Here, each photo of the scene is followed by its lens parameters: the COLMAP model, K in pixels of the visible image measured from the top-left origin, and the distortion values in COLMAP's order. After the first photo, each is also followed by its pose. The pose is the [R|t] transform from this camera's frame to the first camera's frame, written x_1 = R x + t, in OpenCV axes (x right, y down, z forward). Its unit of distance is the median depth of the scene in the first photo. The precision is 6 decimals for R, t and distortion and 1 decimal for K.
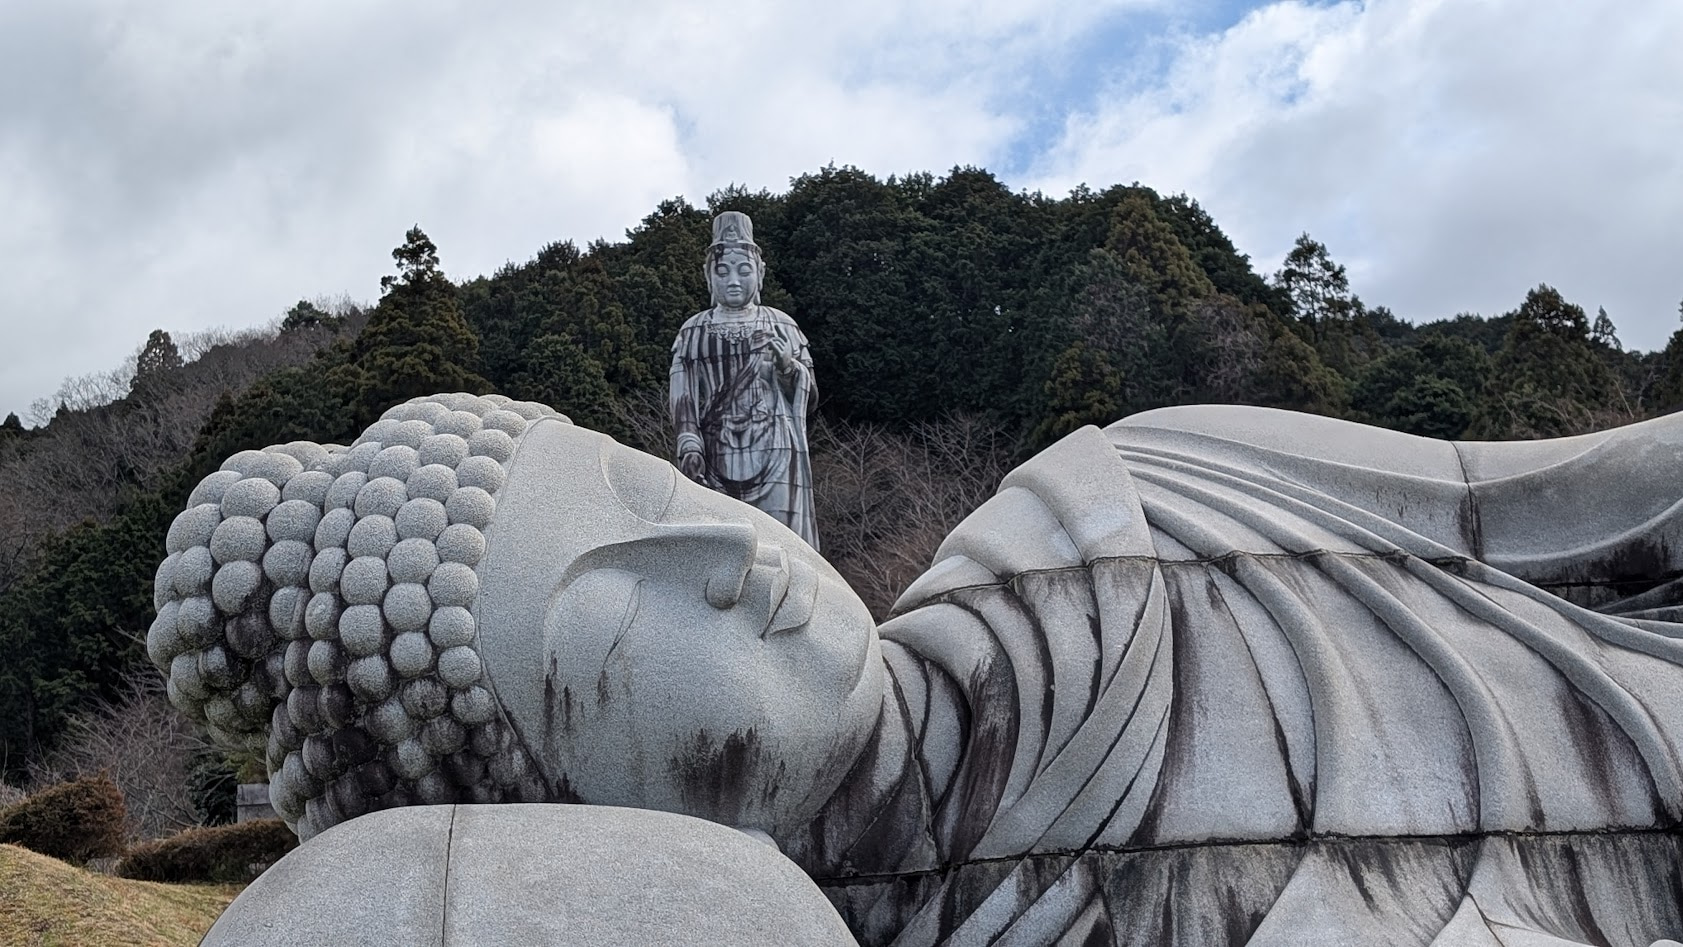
lens RADIAL K [[2435.2, 0, 799.9], [0, 2435.2, 472.8], [0, 0, 1]] dist [0.203573, -0.088890]
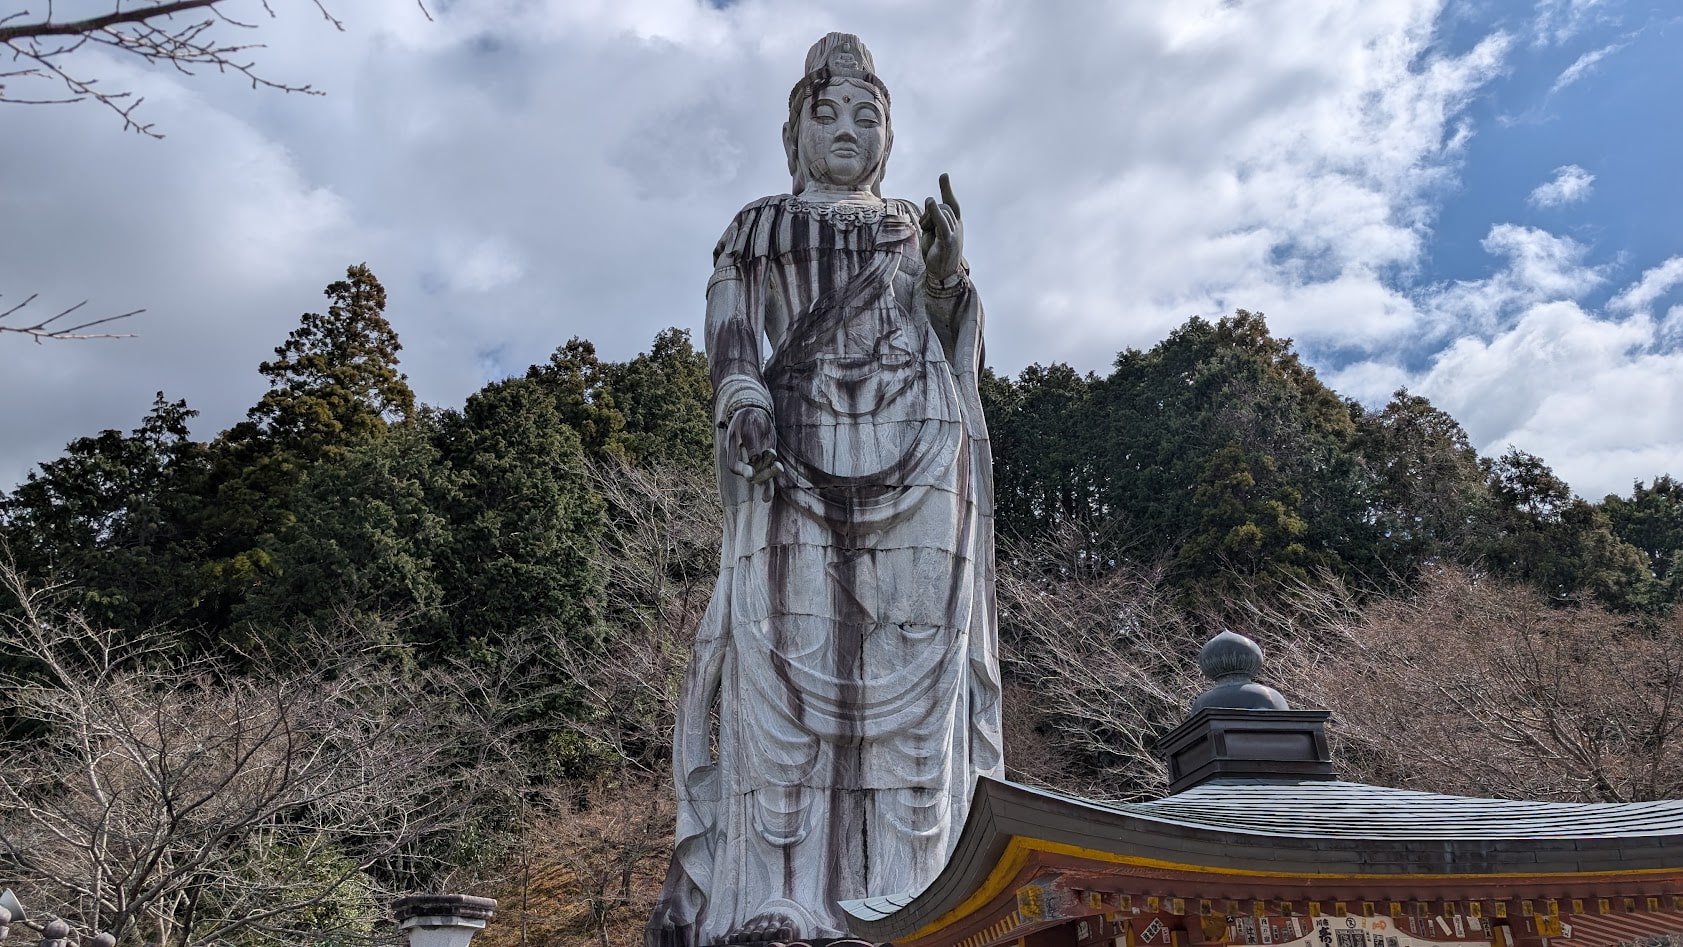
lens RADIAL K [[1248.4, 0, 841.5], [0, 1248.4, 473.5], [0, 0, 1]] dist [0.057717, -0.002243]
pose [[0.990063, 0.093821, 0.104751, -0.050268], [-0.071558, 0.977373, -0.199053, 0.048149], [-0.121056, 0.189579, 0.974374, 0.764155]]
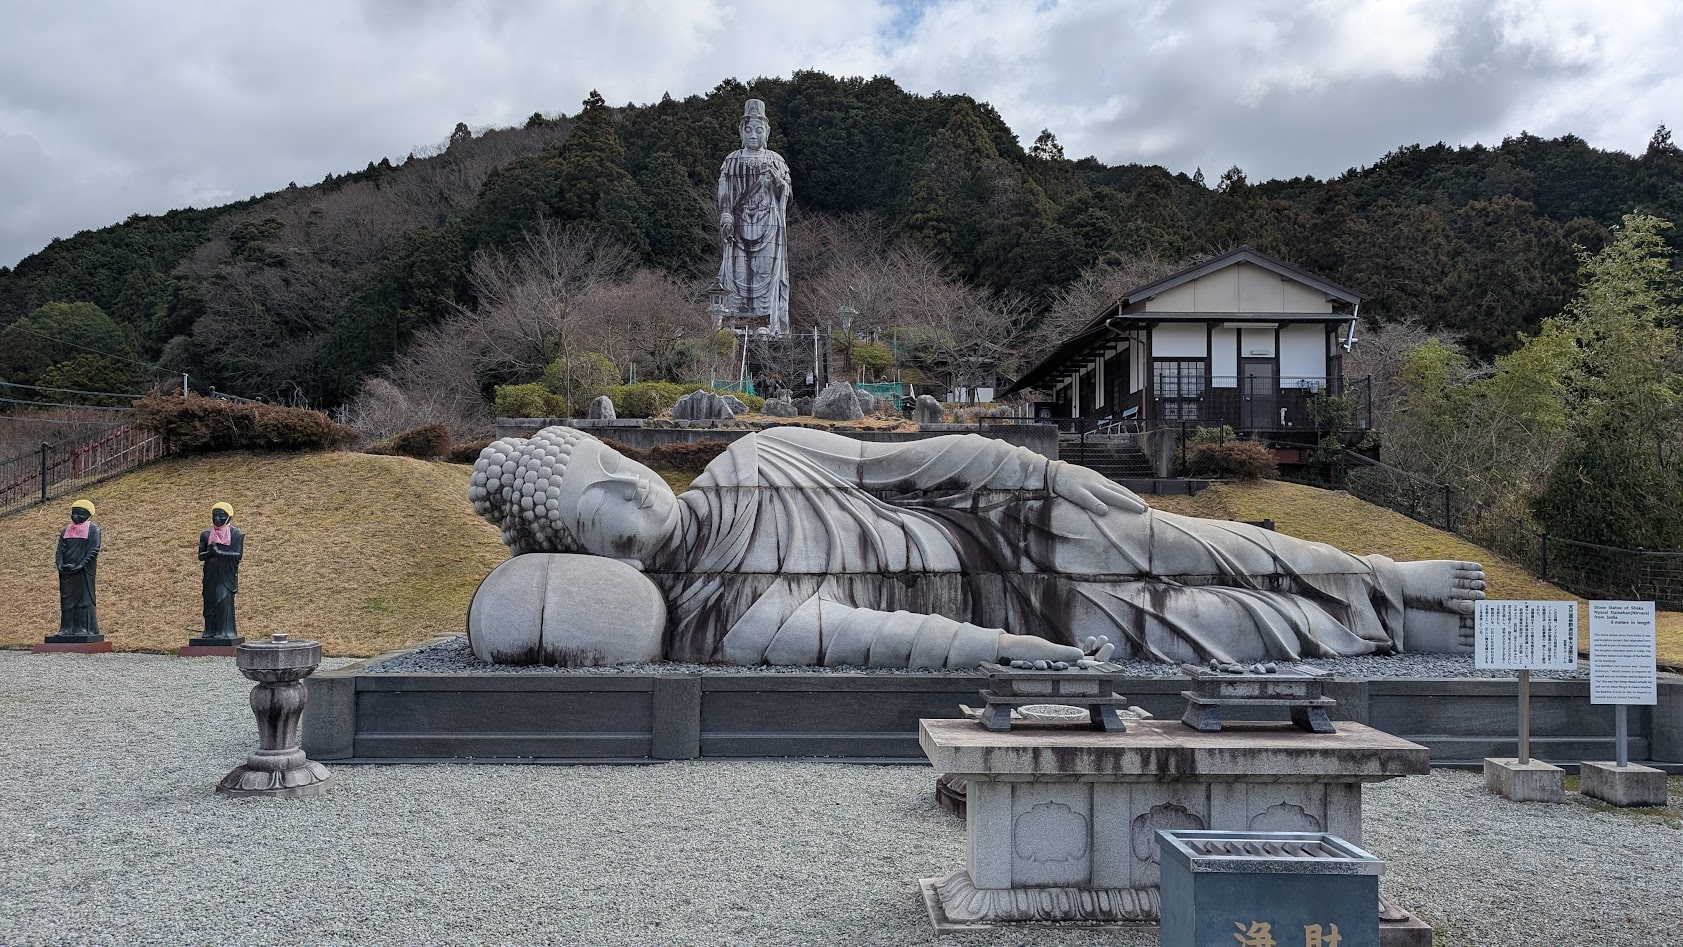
lens RADIAL K [[1248.4, 0, 841.5], [0, 1248.4, 473.5], [0, 0, 1]] dist [0.057717, -0.002243]
pose [[0.996555, 0.067052, 0.048807, 0.012544], [-0.075694, 0.975848, 0.204918, -0.025568], [-0.033888, -0.207907, 0.977561, -0.053904]]
